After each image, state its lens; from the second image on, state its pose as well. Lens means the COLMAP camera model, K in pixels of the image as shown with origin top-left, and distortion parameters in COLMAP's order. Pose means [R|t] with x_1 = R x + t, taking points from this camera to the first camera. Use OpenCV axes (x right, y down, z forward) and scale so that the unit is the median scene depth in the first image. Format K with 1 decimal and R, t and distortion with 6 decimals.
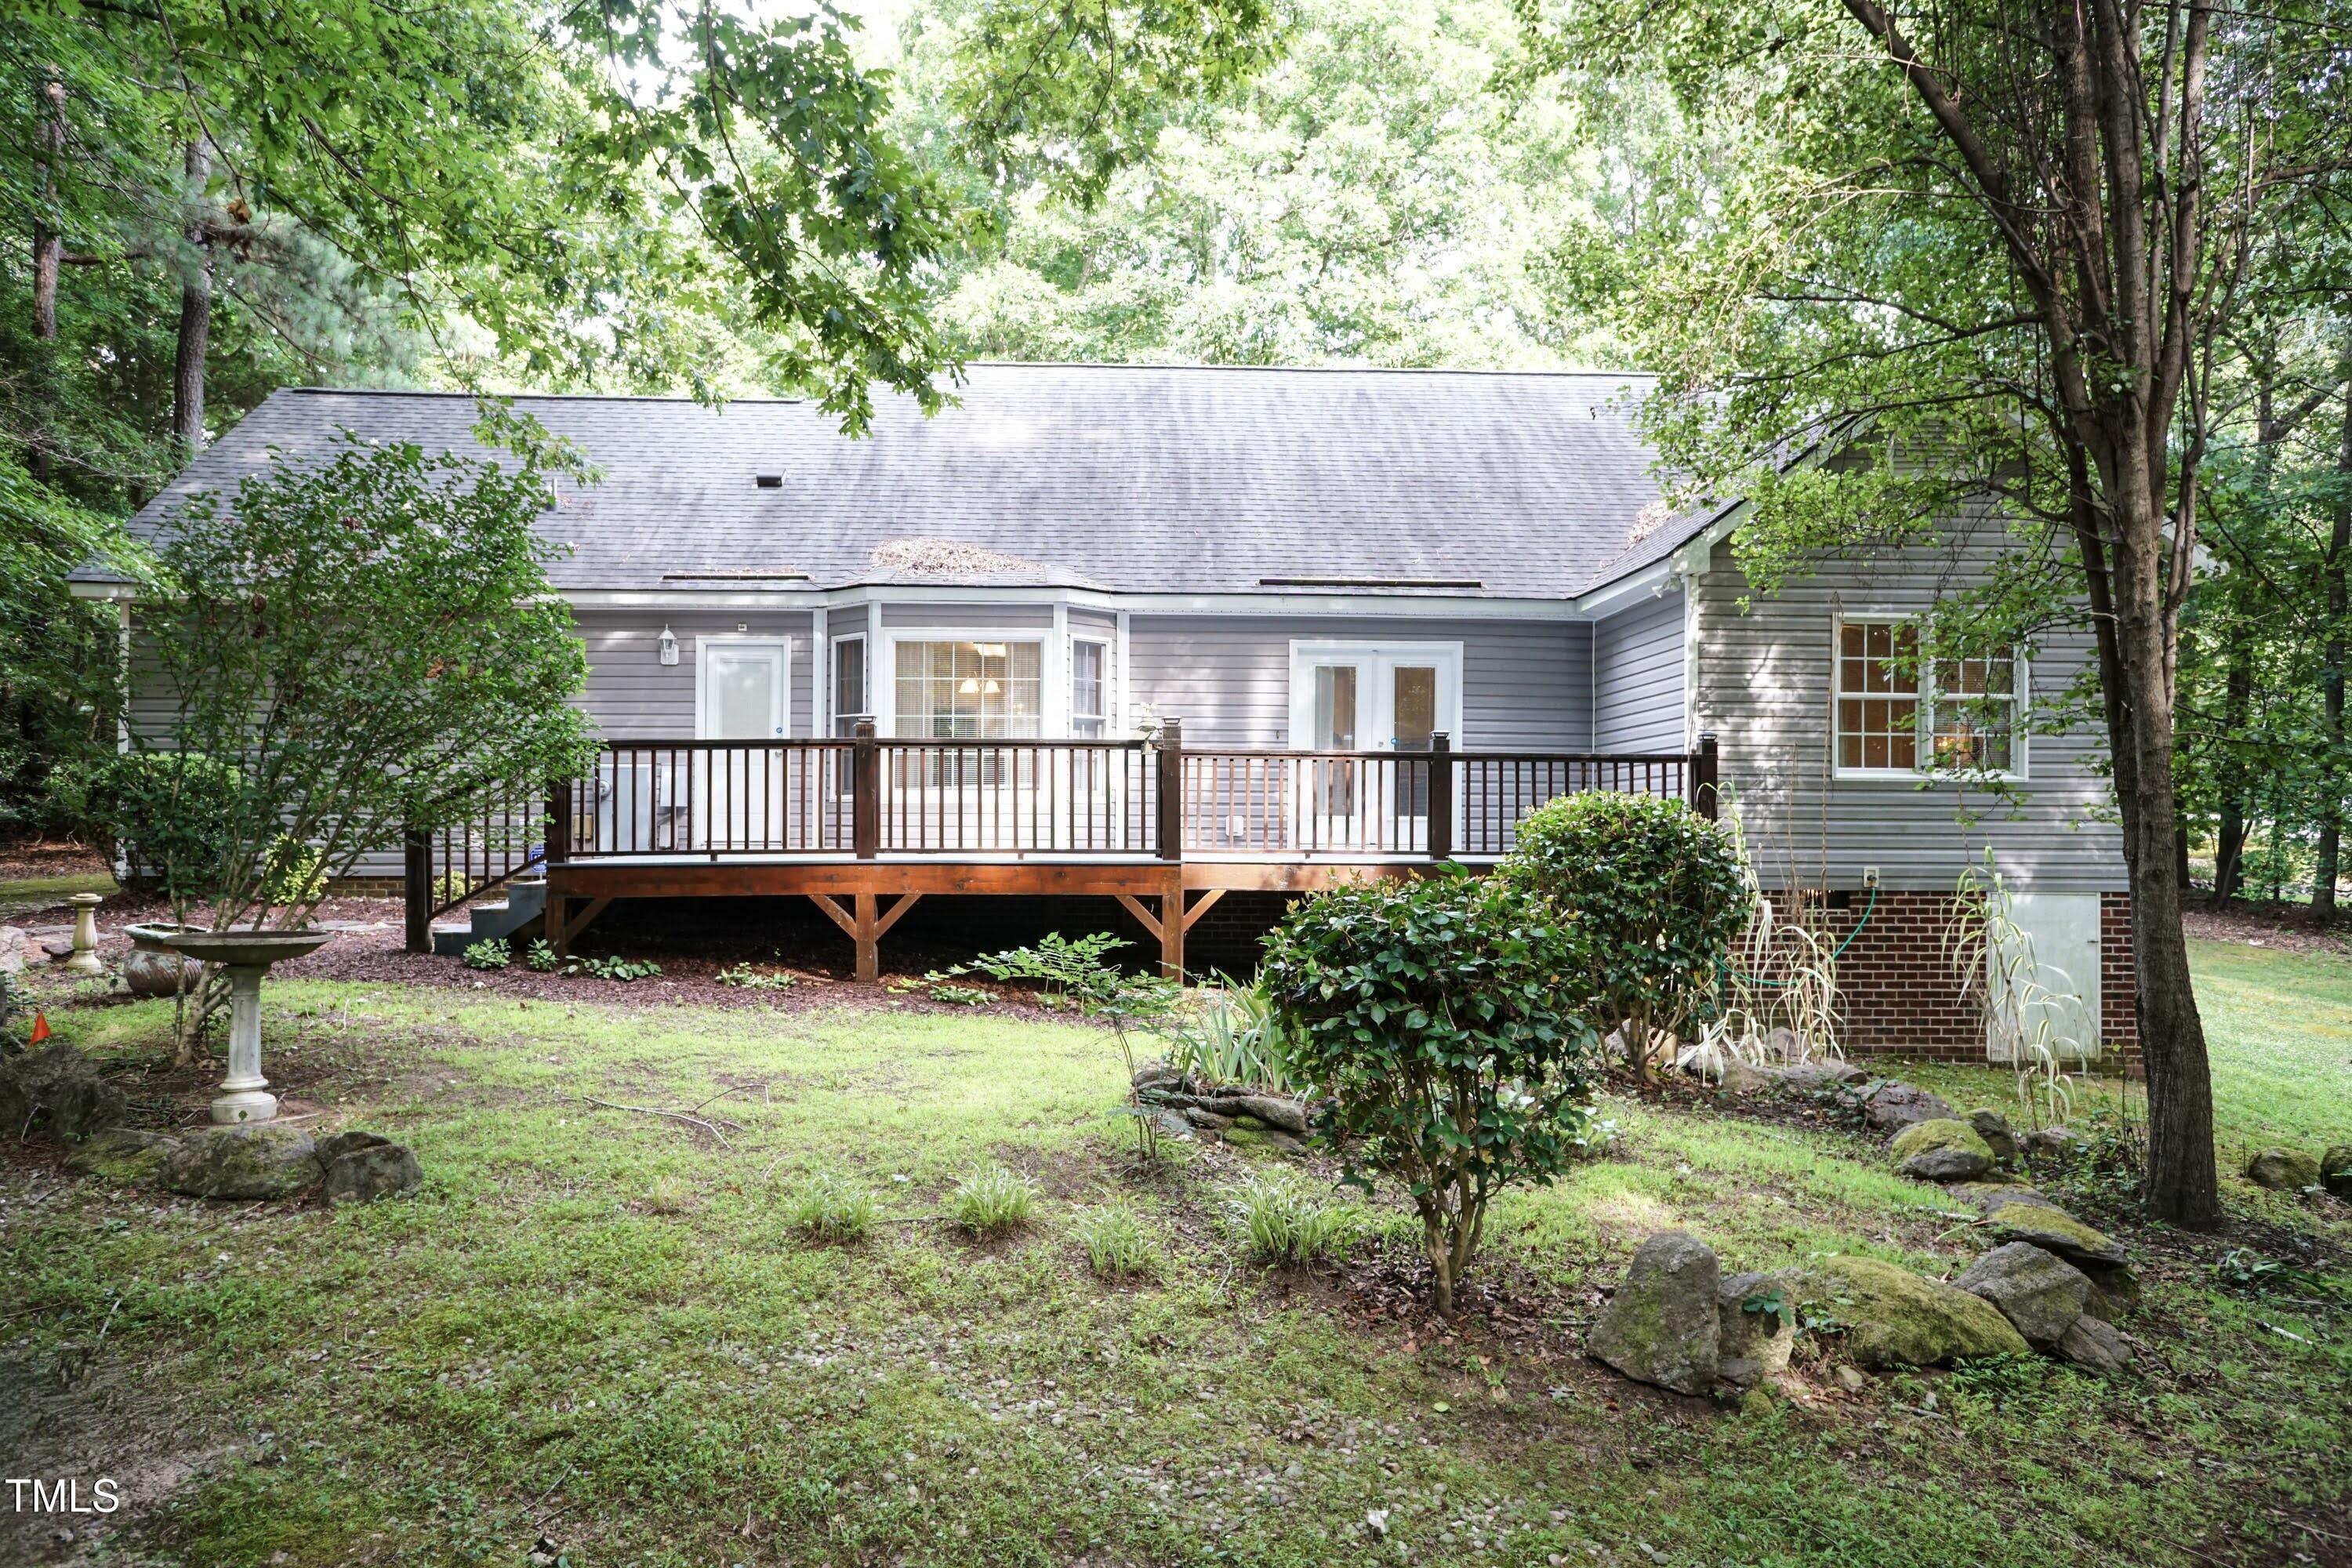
lens RADIAL K [[1608.5, 0, 1166.3], [0, 1608.5, 789.1], [0, 0, 1]] dist [0.025176, 0.010049]
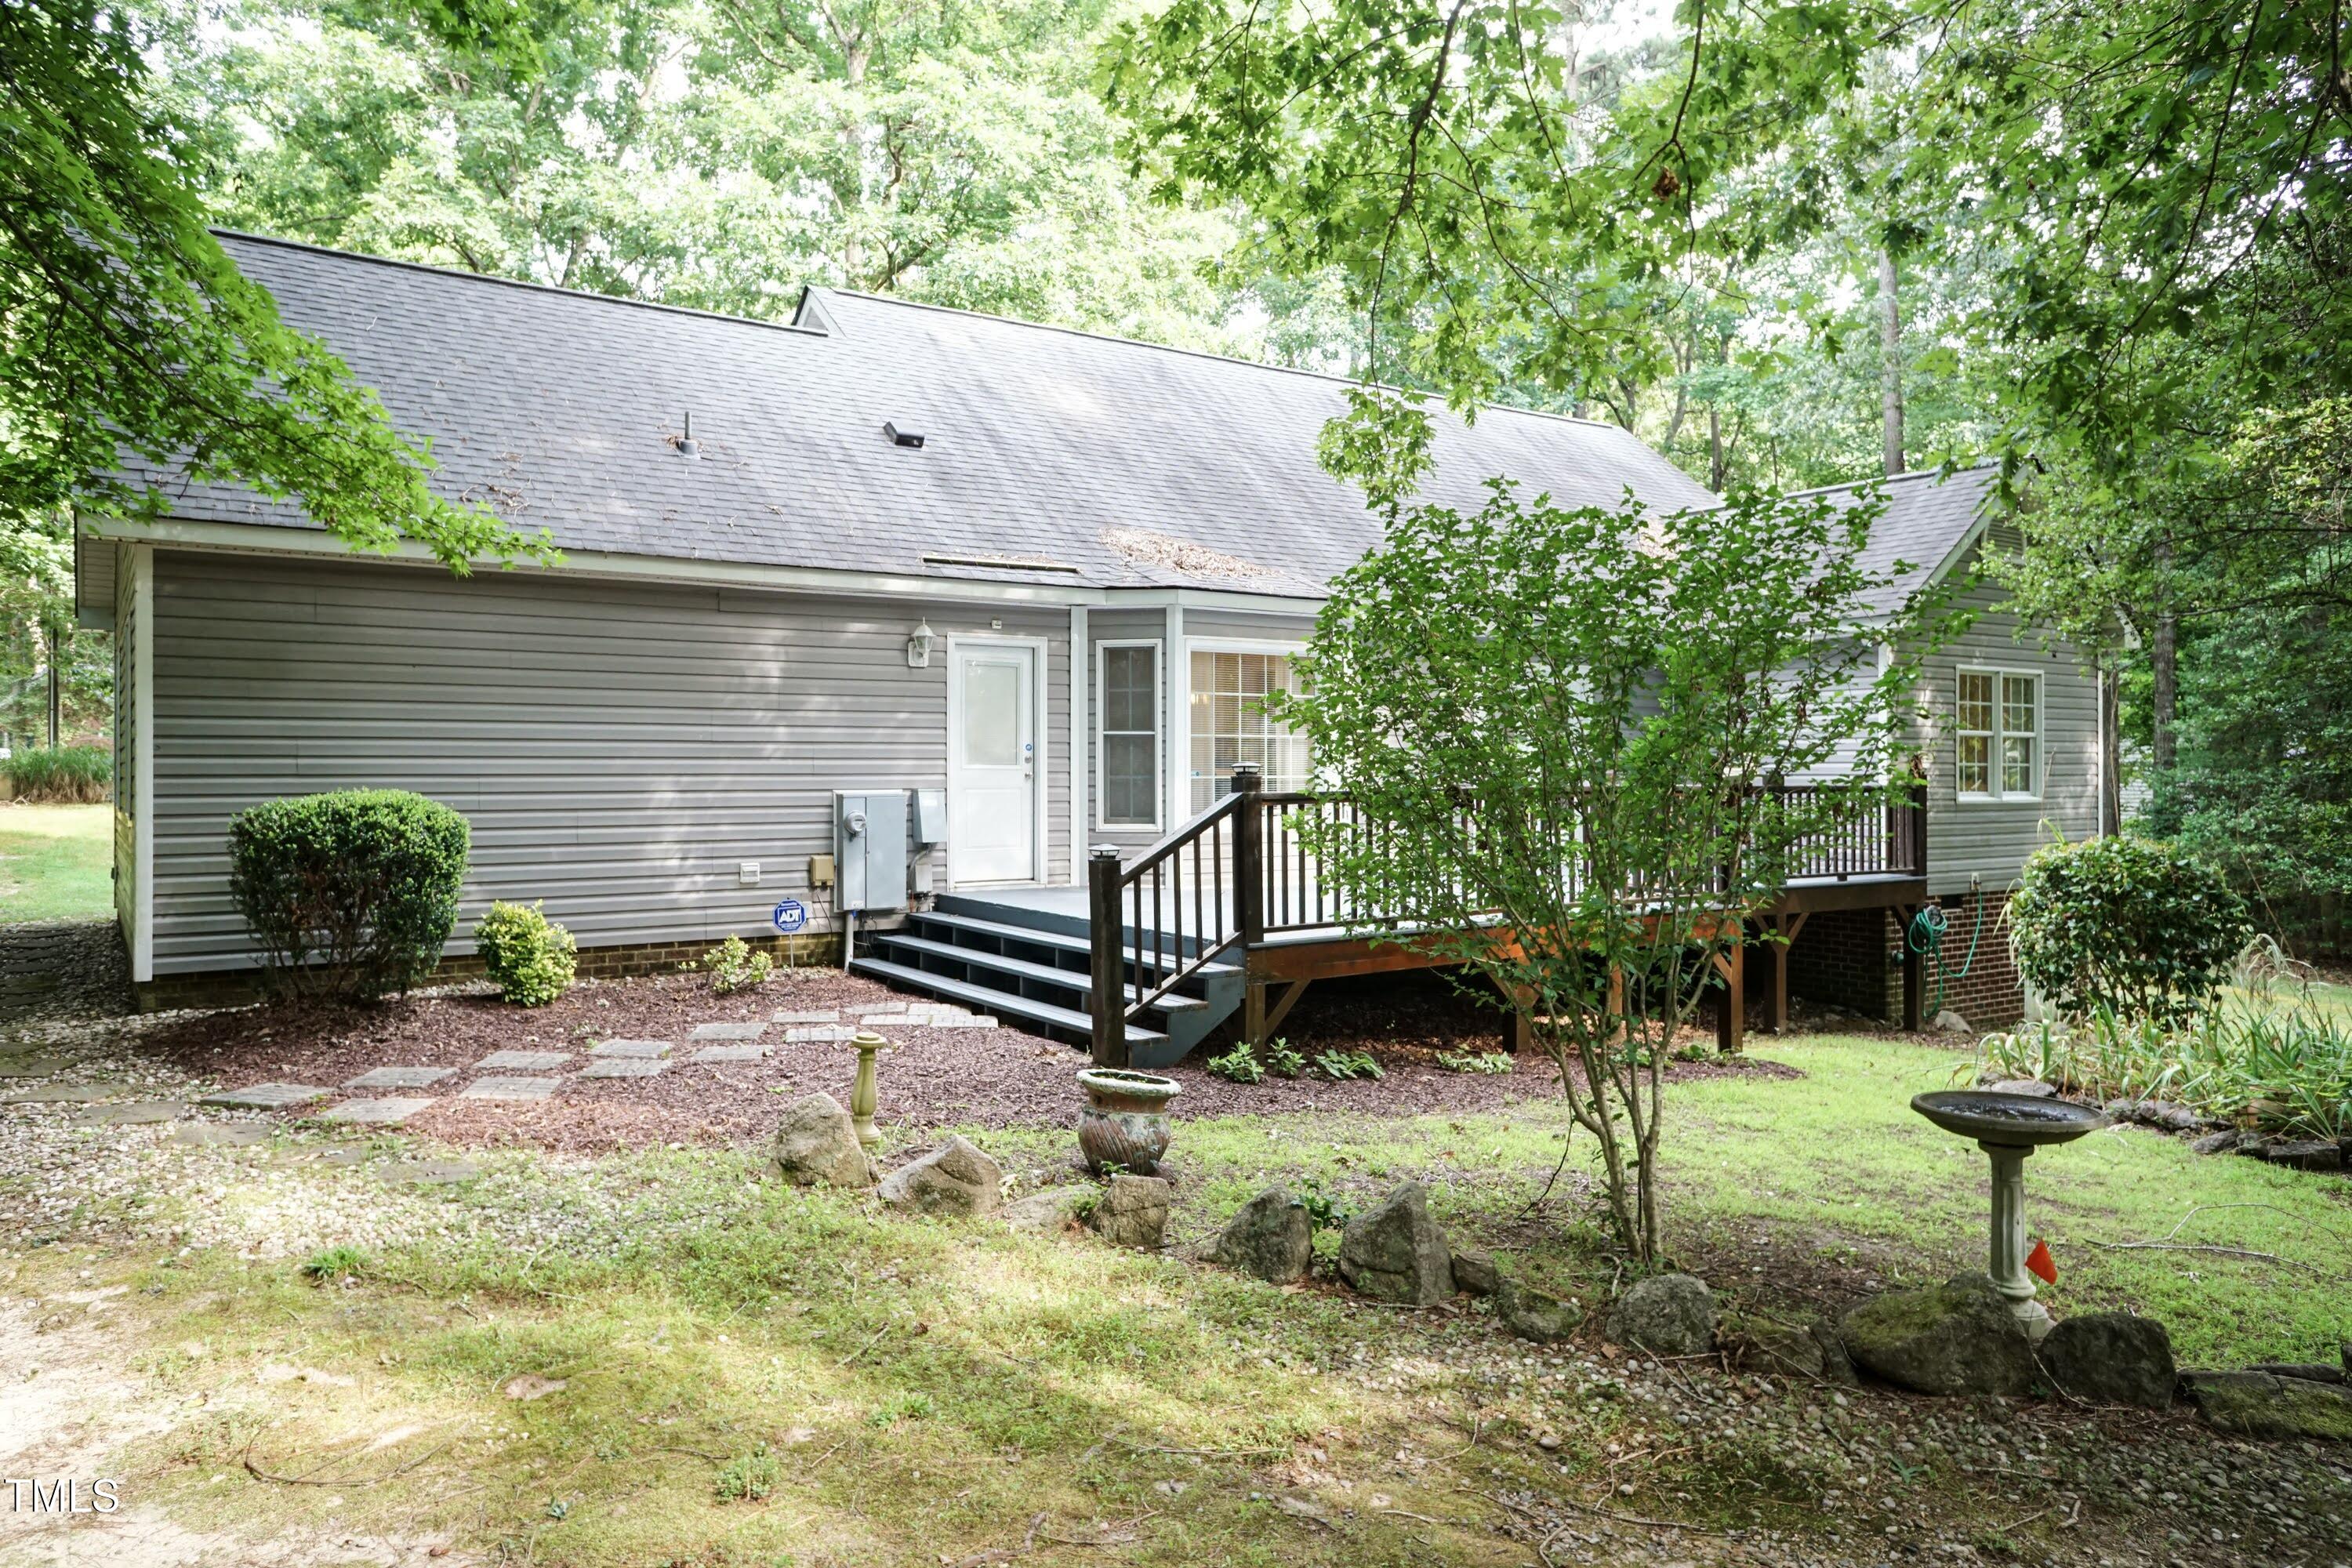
lens RADIAL K [[1608.5, 0, 1173.2], [0, 1608.5, 788.2], [0, 0, 1]] dist [0.025176, 0.010049]
pose [[0.858482, -0.009896, 0.512749, -0.621673], [-0.013218, 0.999055, 0.041411, -0.051048], [-0.512674, -0.042328, 0.857539, 0.226570]]
